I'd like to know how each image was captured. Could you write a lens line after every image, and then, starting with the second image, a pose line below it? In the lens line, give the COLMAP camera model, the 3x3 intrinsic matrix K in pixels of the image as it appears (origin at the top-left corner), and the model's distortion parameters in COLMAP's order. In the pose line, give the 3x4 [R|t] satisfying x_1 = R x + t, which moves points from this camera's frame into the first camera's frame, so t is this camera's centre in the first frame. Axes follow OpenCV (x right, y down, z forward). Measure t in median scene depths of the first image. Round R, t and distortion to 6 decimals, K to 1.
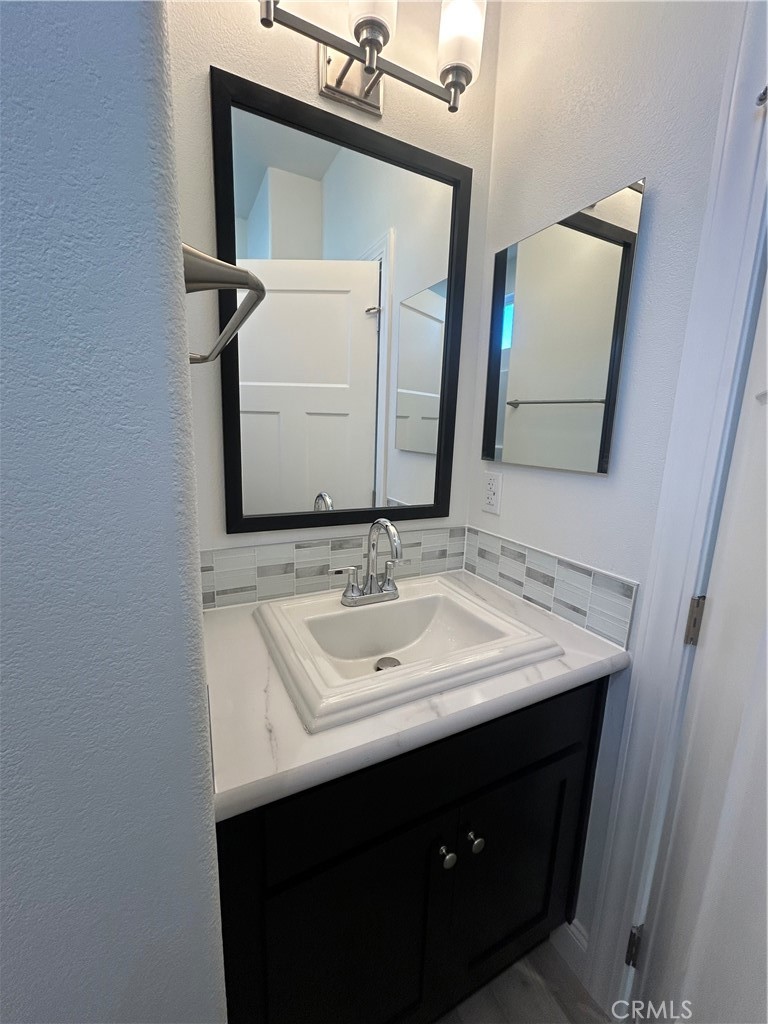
lens RADIAL K [[417.2, 0, 385.1], [0, 417.2, 511.2], [0, 0, 1]] dist [-0.002660, 0.000698]
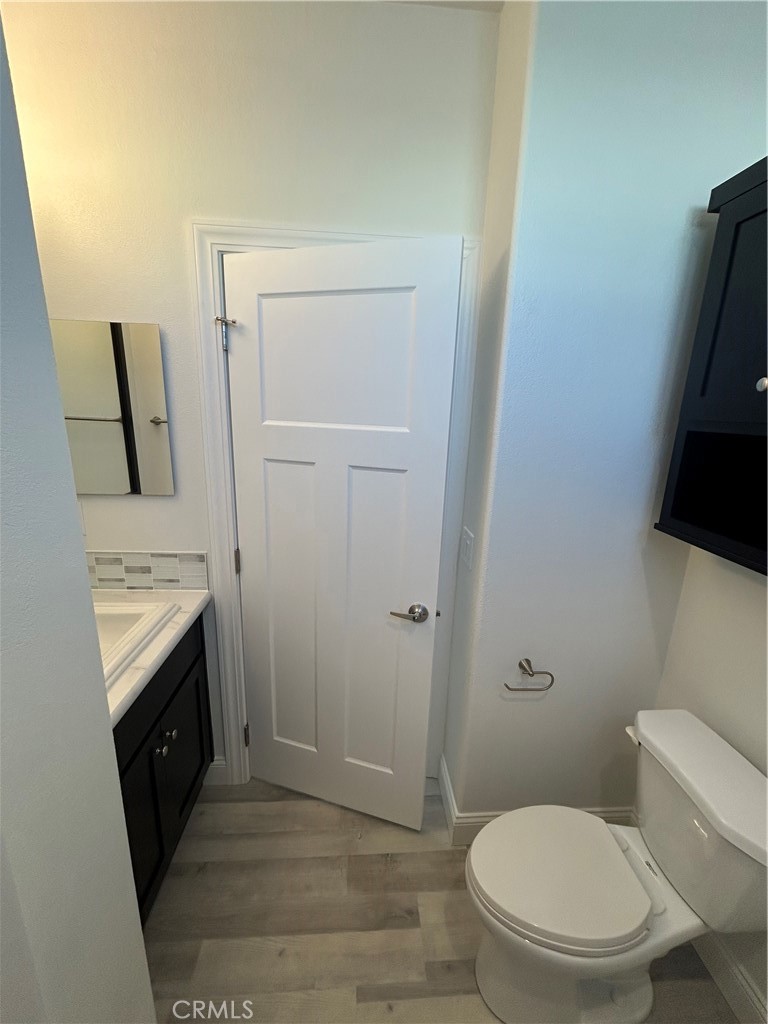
lens RADIAL K [[417.2, 0, 385.1], [0, 417.2, 511.2], [0, 0, 1]] dist [-0.002660, 0.000698]
pose [[0.406054, -0.236744, 0.882651, -0.522733], [0.154828, 0.969720, 0.188871, -0.183859], [-0.900638, 0.059967, 0.430413, -0.397424]]
